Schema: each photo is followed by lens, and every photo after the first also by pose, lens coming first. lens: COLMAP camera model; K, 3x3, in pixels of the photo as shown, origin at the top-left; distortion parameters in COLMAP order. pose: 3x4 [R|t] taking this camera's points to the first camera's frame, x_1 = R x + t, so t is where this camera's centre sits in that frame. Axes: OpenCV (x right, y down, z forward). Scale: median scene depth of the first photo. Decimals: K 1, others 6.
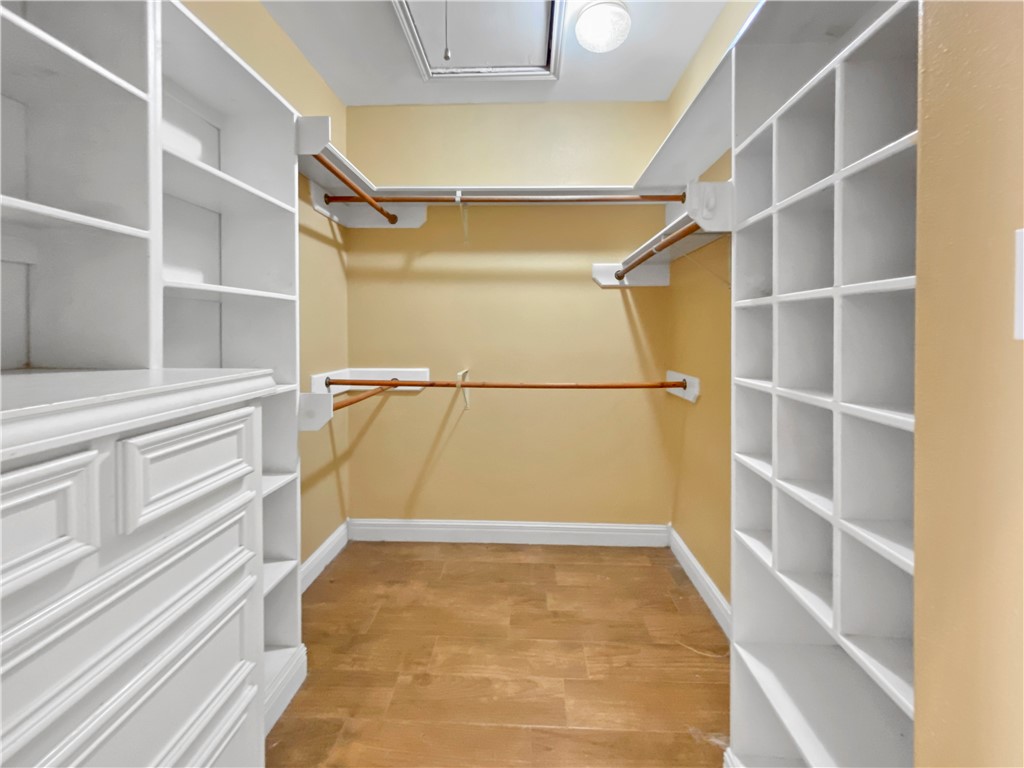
lens RADIAL K [[426.6, 0, 510.6], [0, 426.6, 335.0], [0, 0, 1]] dist [-0.000740, -0.001377]
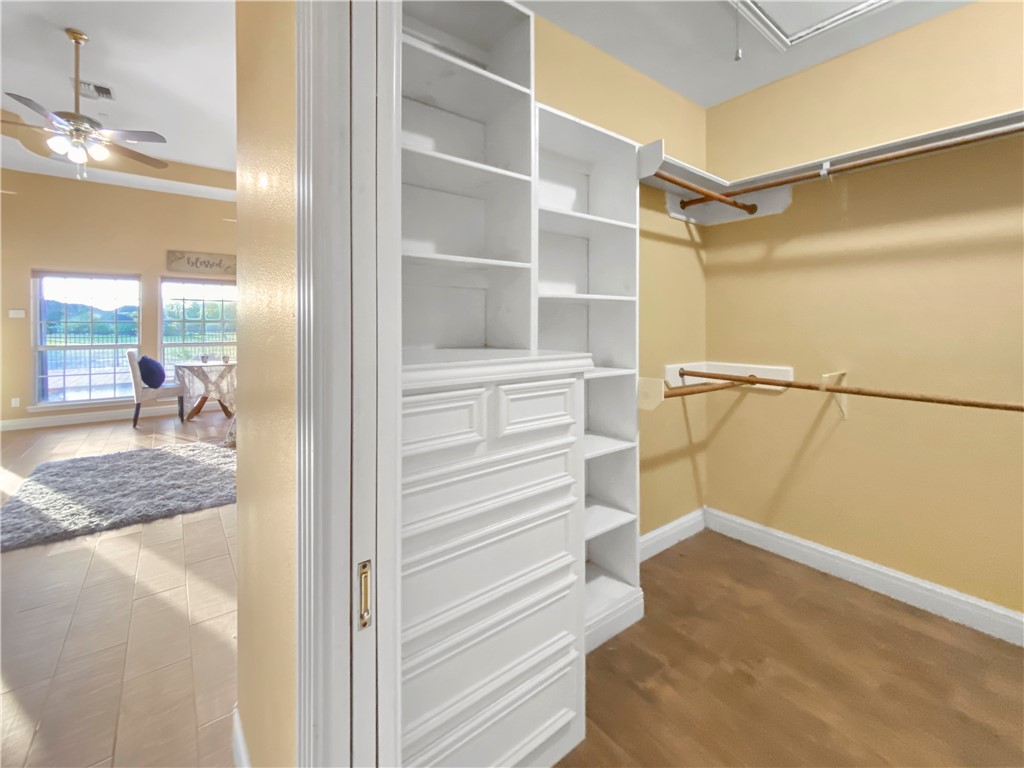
lens RADIAL K [[426.6, 0, 520.2], [0, 426.6, 329.4], [0, 0, 1]] dist [-0.000740, -0.001377]
pose [[0.661679, 0.002381, -0.749783, 0.181667], [-0.003682, 0.999993, -0.000074, 0.002124], [0.749778, 0.002809, 0.661684, -0.046678]]
